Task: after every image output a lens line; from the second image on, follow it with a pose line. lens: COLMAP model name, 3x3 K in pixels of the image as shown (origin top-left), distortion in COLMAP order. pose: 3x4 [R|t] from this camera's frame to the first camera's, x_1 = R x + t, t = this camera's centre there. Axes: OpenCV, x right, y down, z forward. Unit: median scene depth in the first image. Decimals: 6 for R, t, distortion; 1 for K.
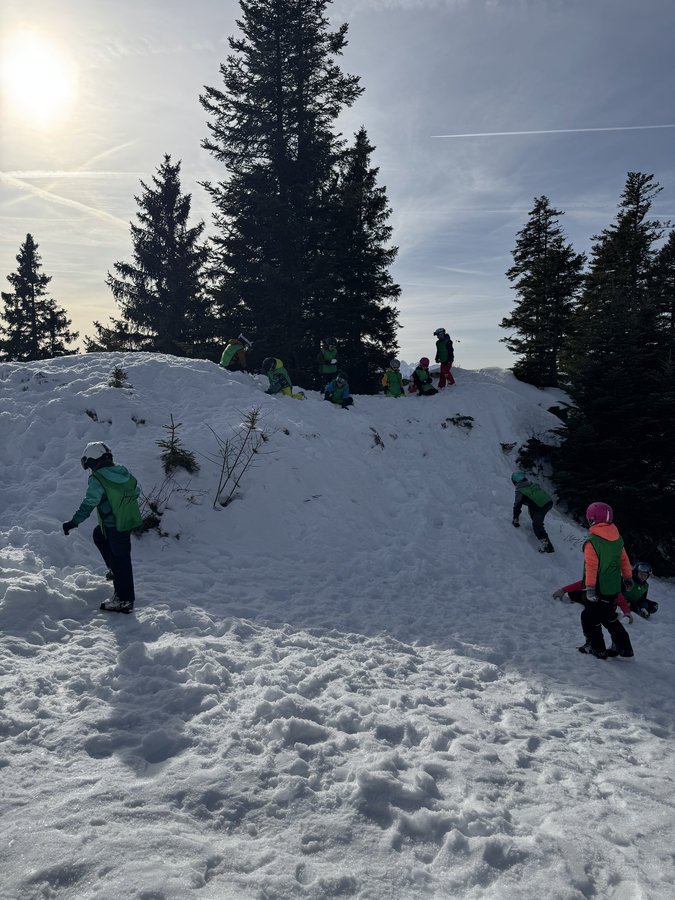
lens RADIAL K [[645.2, 0, 335.6], [0, 645.2, 406.6], [0, 0, 1]] dist [0.088903, -0.143459]
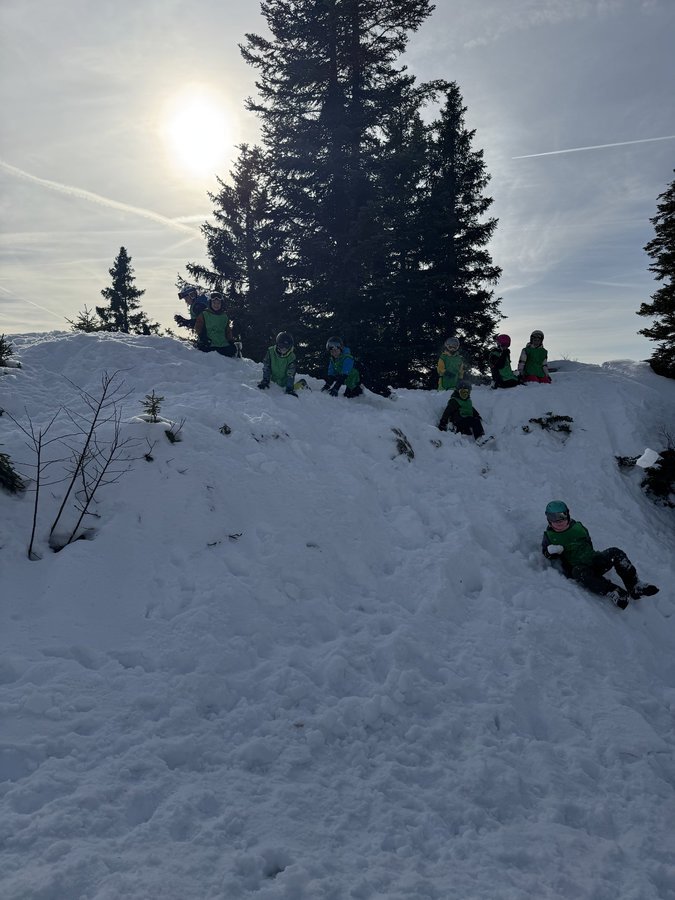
lens RADIAL K [[645.2, 0, 335.6], [0, 645.2, 406.6], [0, 0, 1]] dist [0.088903, -0.143459]
pose [[0.977432, -0.011676, -0.210928, 0.085458], [0.004262, 0.999358, -0.035569, 0.020915], [0.211208, 0.033867, 0.976854, 0.213630]]
